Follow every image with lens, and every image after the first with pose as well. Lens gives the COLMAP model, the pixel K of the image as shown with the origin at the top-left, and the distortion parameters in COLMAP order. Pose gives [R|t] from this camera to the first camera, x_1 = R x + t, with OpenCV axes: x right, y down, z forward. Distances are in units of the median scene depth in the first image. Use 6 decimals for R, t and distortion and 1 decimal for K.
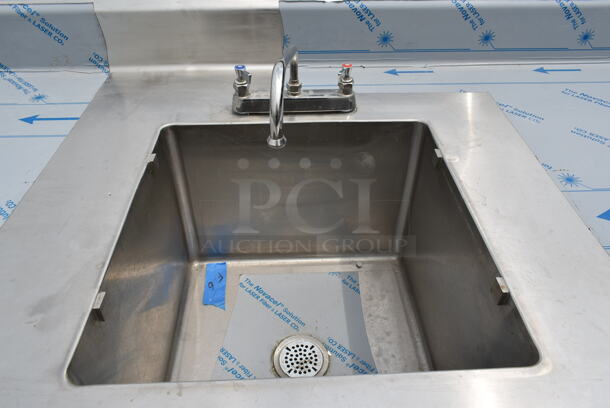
lens RADIAL K [[465.0, 0, 305.0], [0, 465.0, 204.0], [0, 0, 1]] dist [-0.005895, -0.000893]
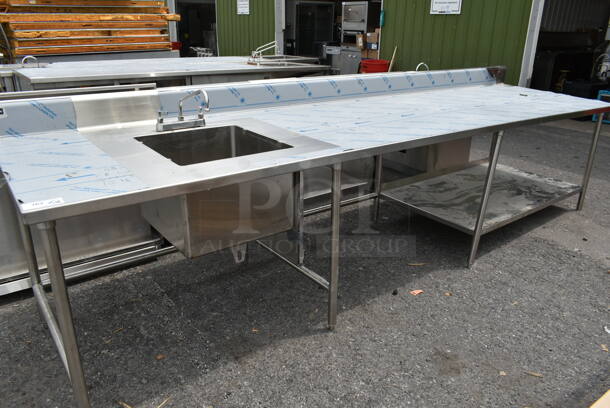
lens RADIAL K [[465.0, 0, 305.0], [0, 465.0, 204.0], [0, 0, 1]] dist [-0.005895, -0.000893]
pose [[0.827628, -0.188391, 0.528716, -0.758560], [0.340743, 0.917181, -0.206574, 0.785406], [-0.446012, 0.351123, 0.823278, -1.013193]]
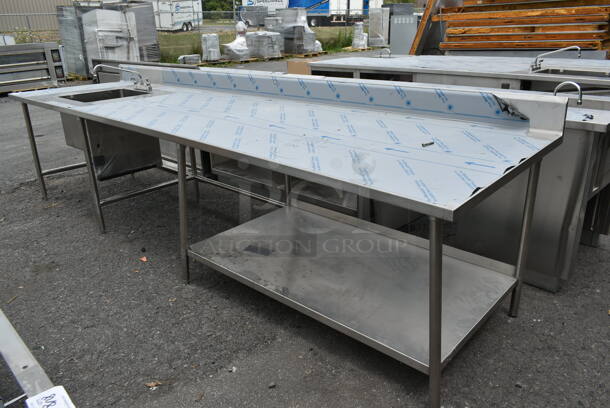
lens RADIAL K [[470.8, 0, 305.0], [0, 470.8, 204.0], [0, 0, 1]] dist [-0.001756, -0.000549]
pose [[0.702861, 0.244073, -0.668143, 3.579661], [-0.432199, 0.892561, -0.128604, 0.546062], [0.564970, 0.379161, 0.732834, -0.755715]]
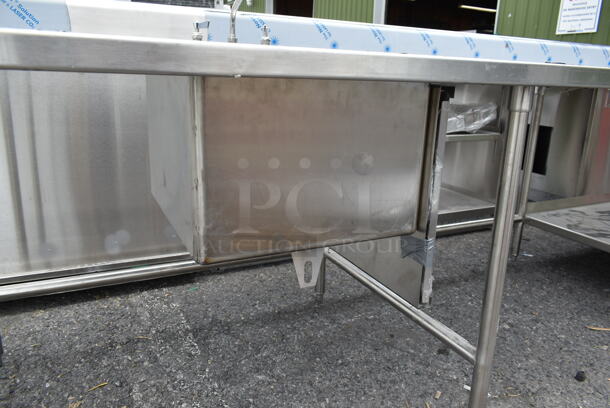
lens RADIAL K [[465.0, 0, 305.0], [0, 465.0, 204.0], [0, 0, 1]] dist [-0.005895, -0.000893]
pose [[0.918199, -0.078309, 0.388302, -0.374565], [0.225146, 0.909700, -0.348934, 0.697828], [-0.325913, 0.407816, 0.852917, -0.114596]]
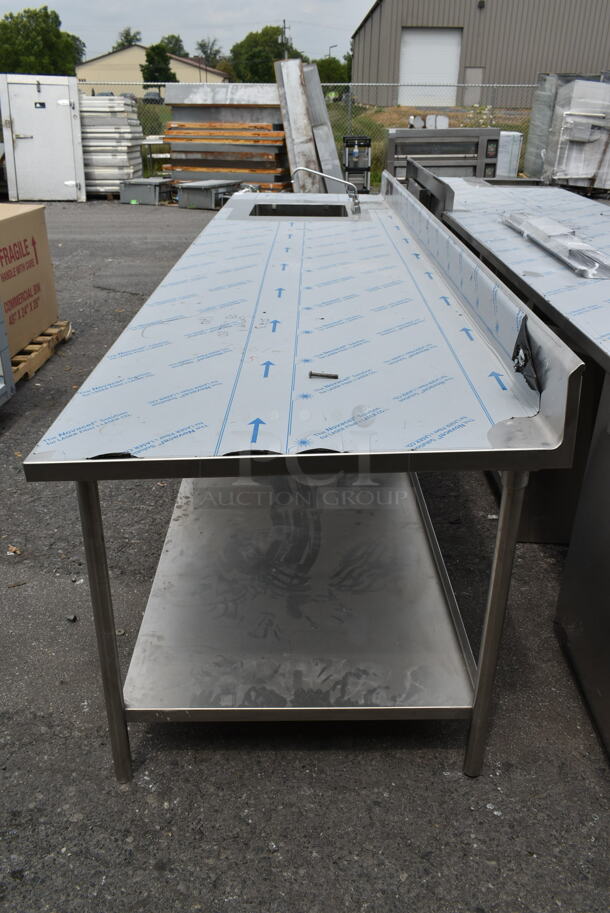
lens RADIAL K [[695.9, 0, 305.0], [0, 695.9, 456.5], [0, 0, 1]] dist [-0.005895, -0.000893]
pose [[-0.033908, 0.456275, -0.889192, 4.033566], [-0.639759, 0.673623, 0.370055, -0.541170], [0.767828, 0.581416, 0.269065, 0.483706]]
